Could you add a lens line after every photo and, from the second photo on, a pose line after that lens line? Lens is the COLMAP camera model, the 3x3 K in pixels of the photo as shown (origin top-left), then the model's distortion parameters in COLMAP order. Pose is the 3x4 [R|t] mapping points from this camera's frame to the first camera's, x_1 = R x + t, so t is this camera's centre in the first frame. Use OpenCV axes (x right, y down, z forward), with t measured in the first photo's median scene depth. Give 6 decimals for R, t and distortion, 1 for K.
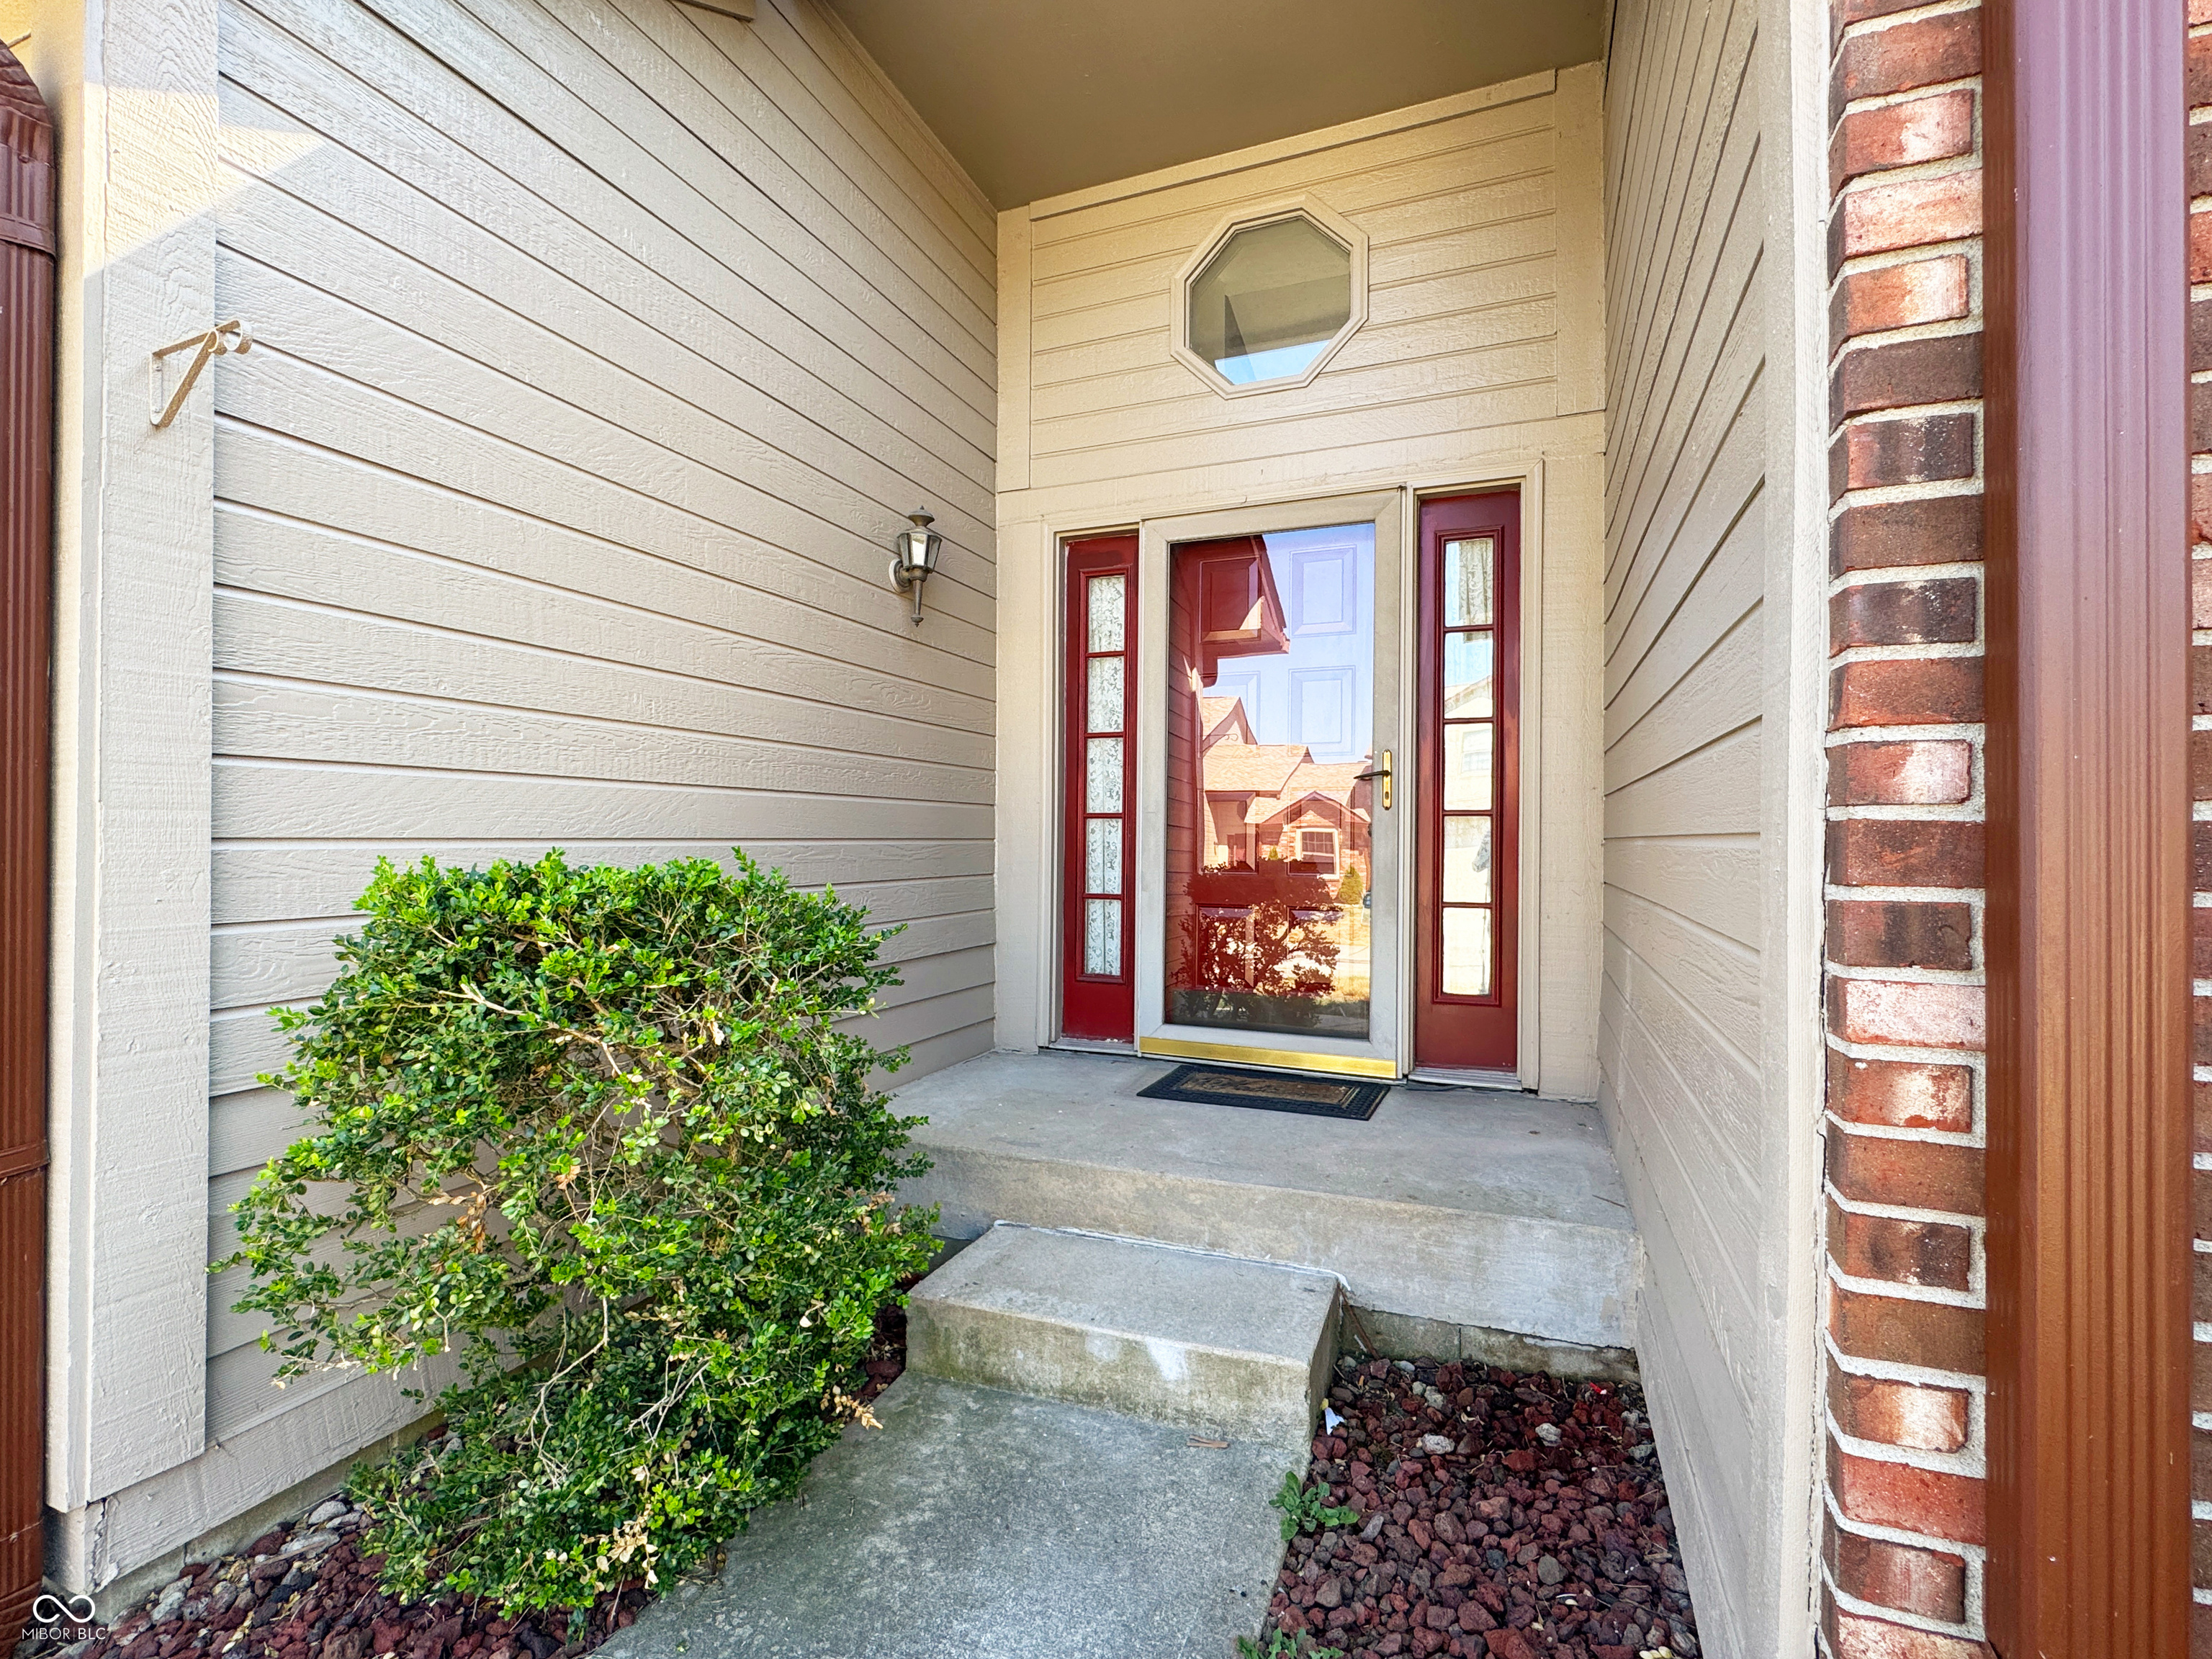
lens RADIAL K [[1128.0, 0, 1009.7], [0, 1128.0, 836.4], [0, 0, 1]] dist [0.000283, 0.000108]
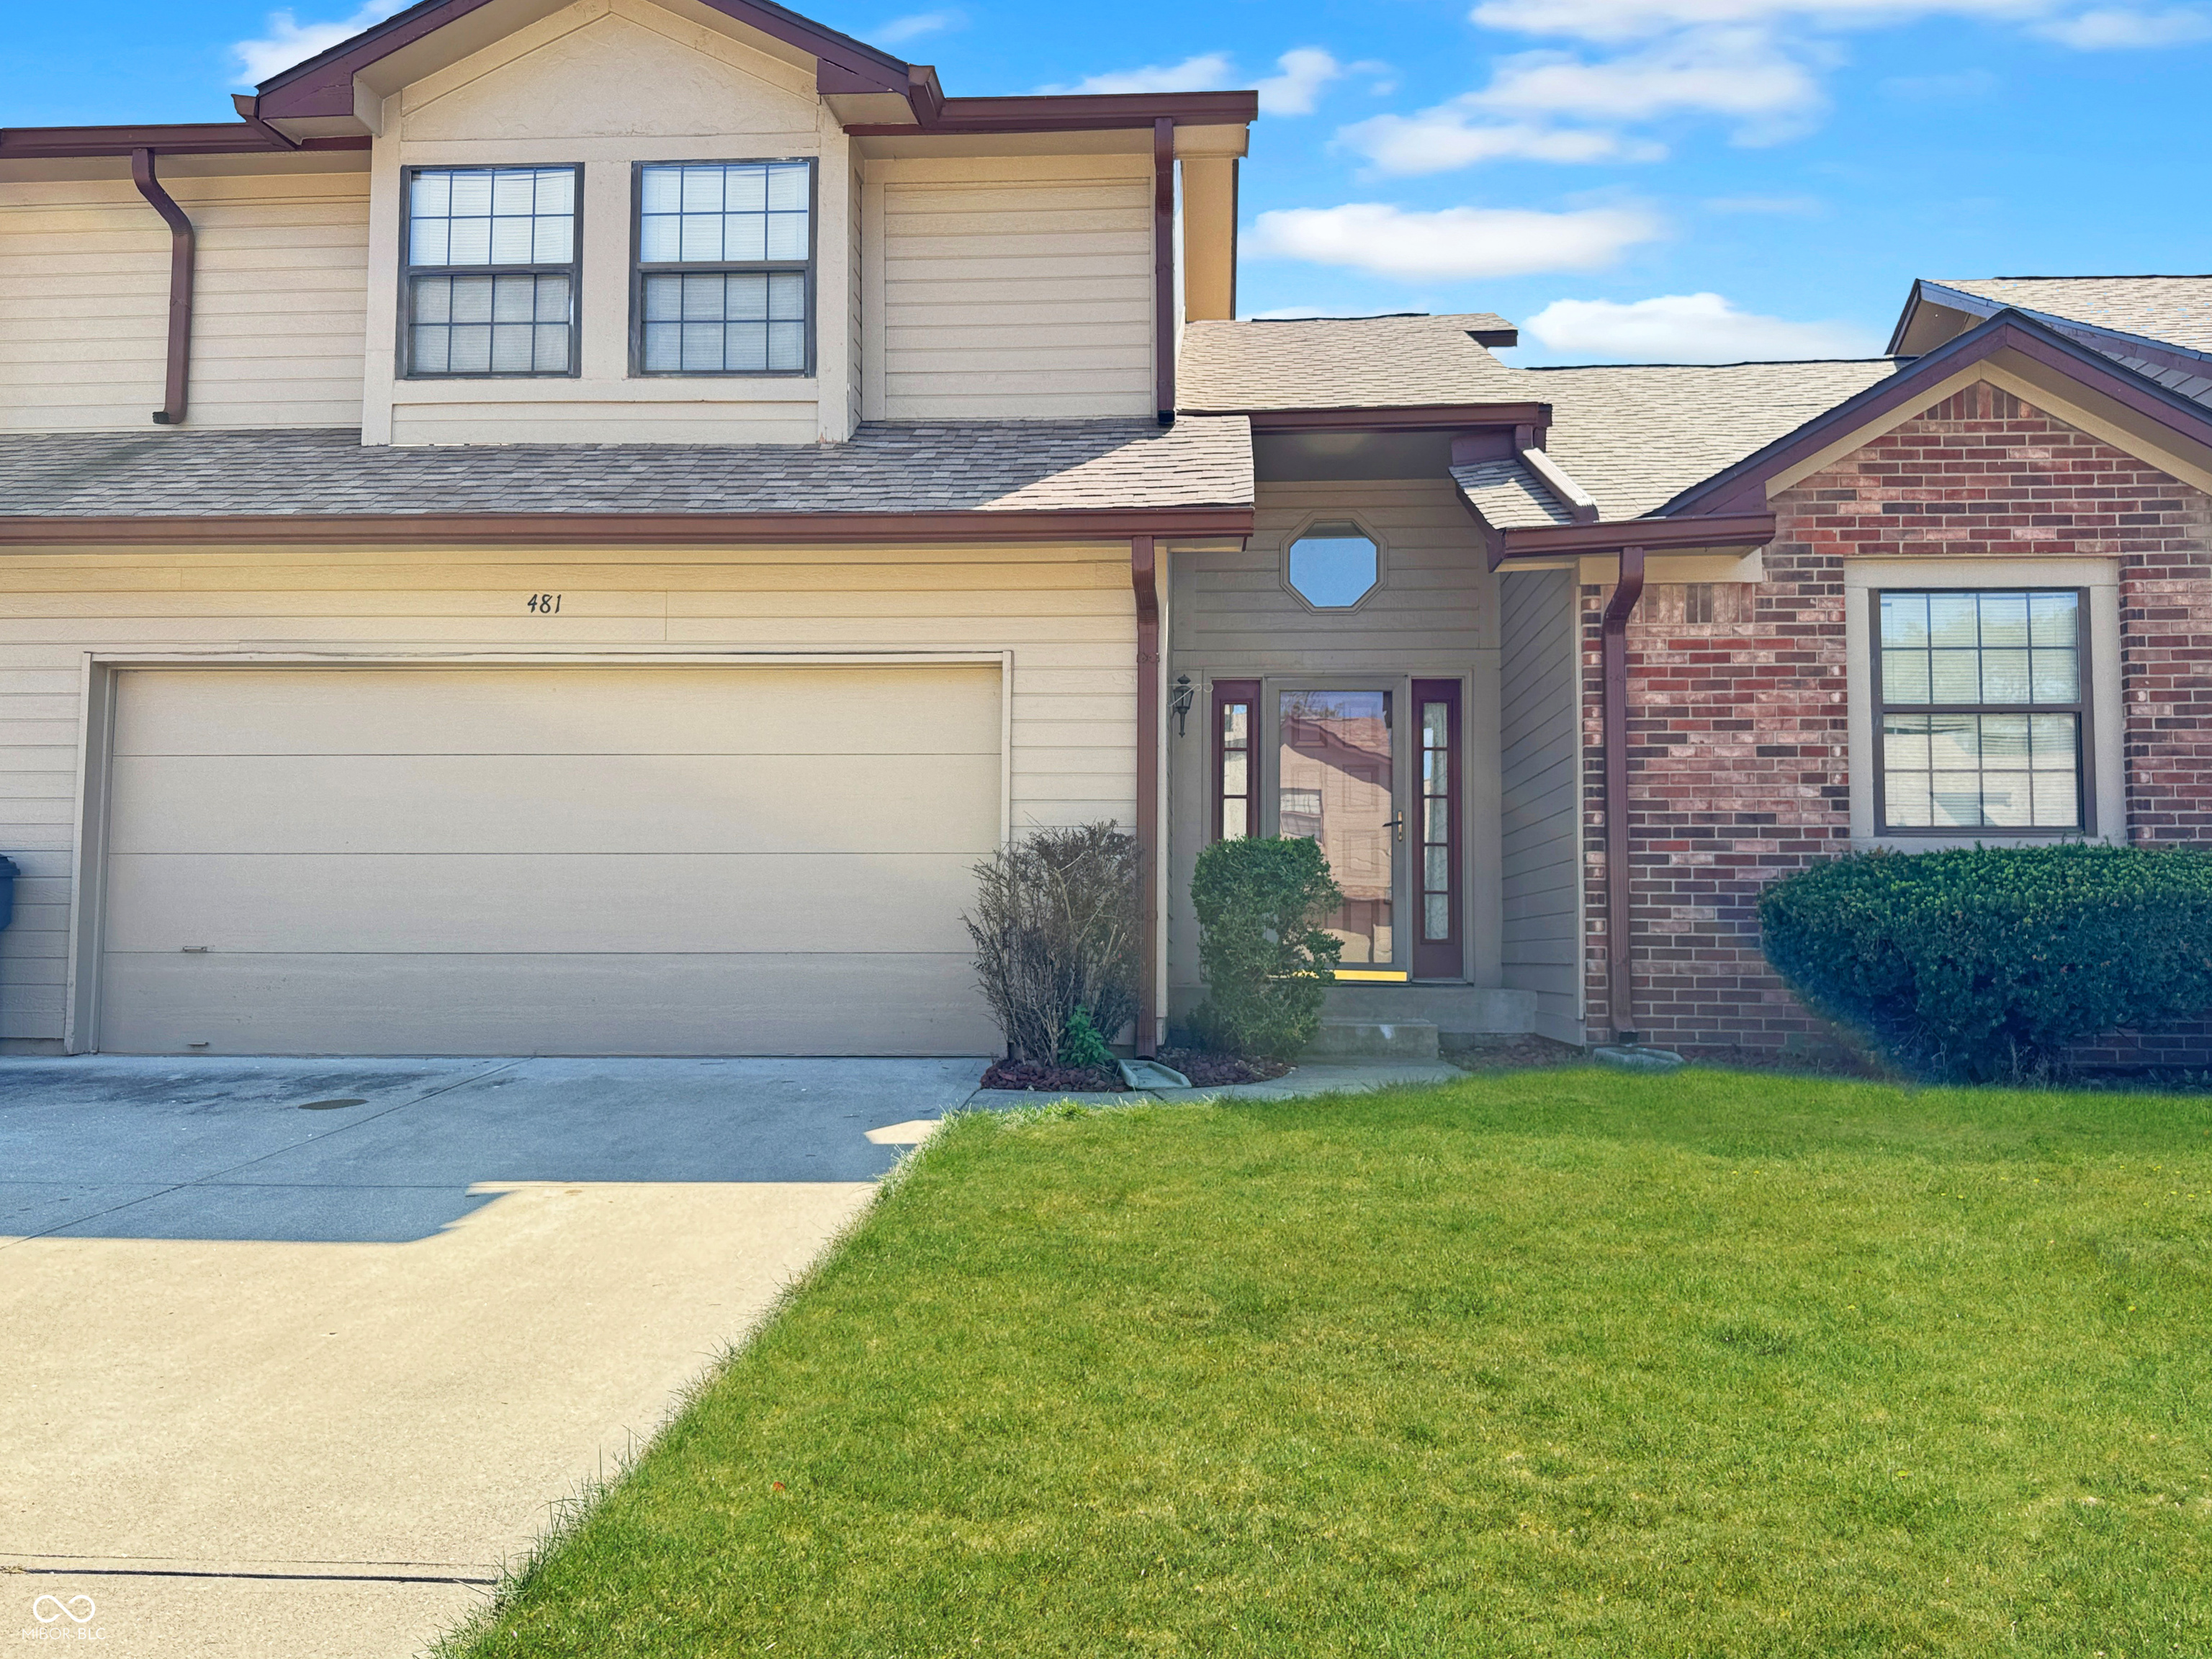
lens RADIAL K [[1912.9, 0, 1106.0], [0, 1912.9, 829.5], [0, 0, 1]] dist [0.007312, -0.059484]
pose [[0.936552, 0.023712, 0.349726, -1.938129], [-0.003161, 0.998240, -0.059217, 0.228511], [-0.350515, 0.054354, 0.934979, -2.835965]]
